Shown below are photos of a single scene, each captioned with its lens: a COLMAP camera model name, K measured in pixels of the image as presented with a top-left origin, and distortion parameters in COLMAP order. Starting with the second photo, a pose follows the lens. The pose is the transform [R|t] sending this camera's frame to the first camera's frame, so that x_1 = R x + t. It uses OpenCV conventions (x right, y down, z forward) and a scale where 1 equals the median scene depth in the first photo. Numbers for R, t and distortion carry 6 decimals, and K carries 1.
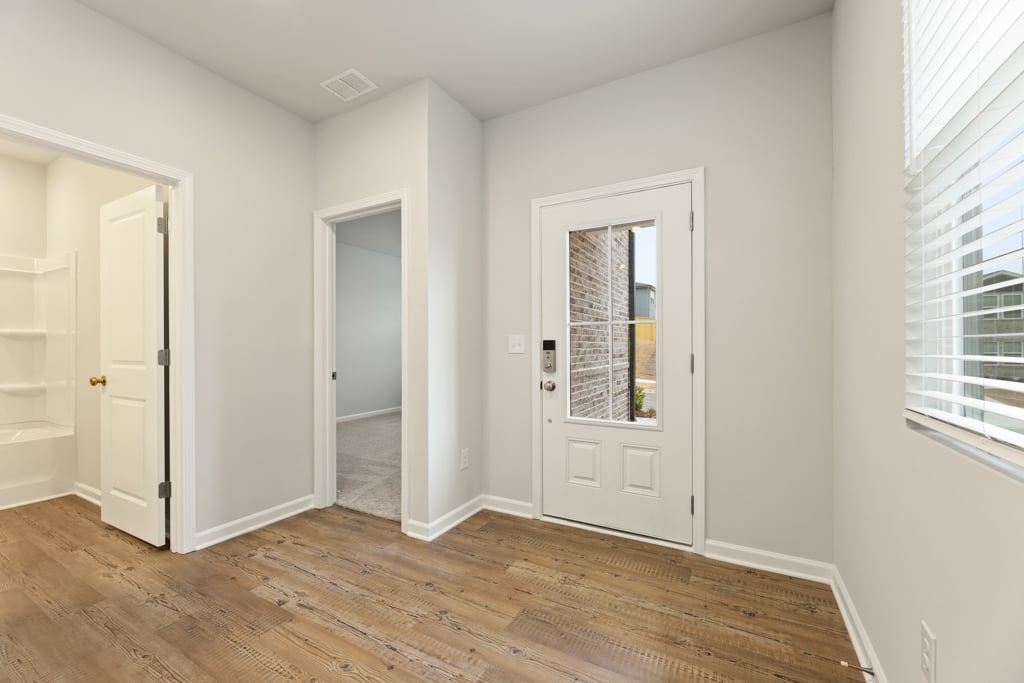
lens RADIAL K [[414.0, 0, 510.6], [0, 414.0, 348.2], [0, 0, 1]] dist [0.000905, 0.000786]
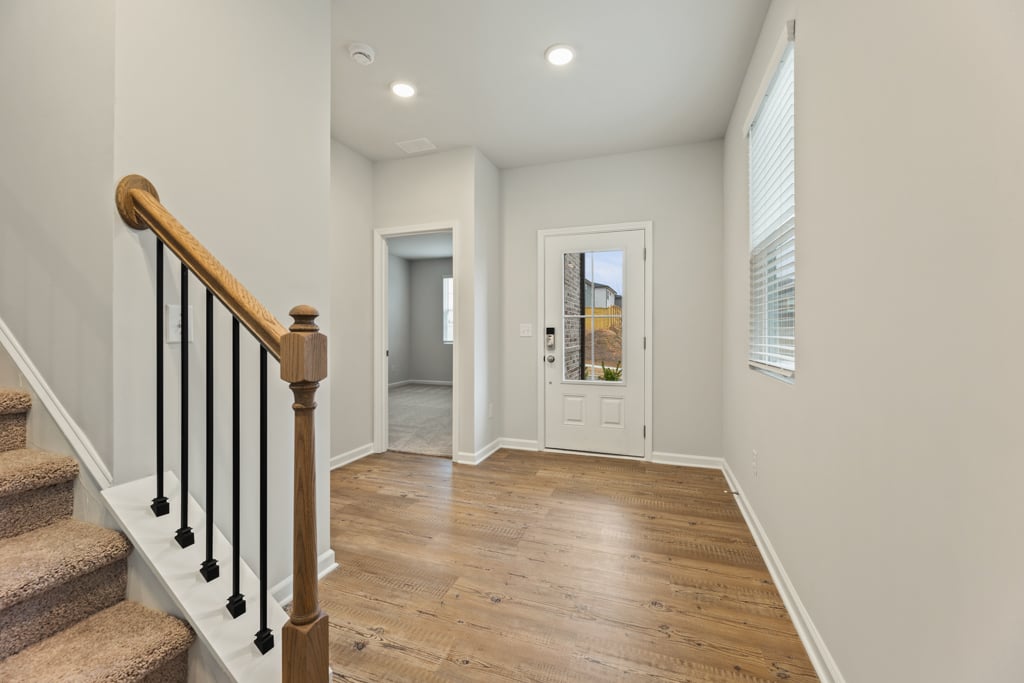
lens RADIAL K [[414.0, 0, 512.0], [0, 414.0, 335.4], [0, 0, 1]] dist [0.000905, 0.000786]
pose [[0.985209, 0.002915, 0.171332, -0.320726], [-0.003367, 0.999992, 0.002347, 0.005827], [-0.171324, -0.002890, 0.985211, -0.457922]]
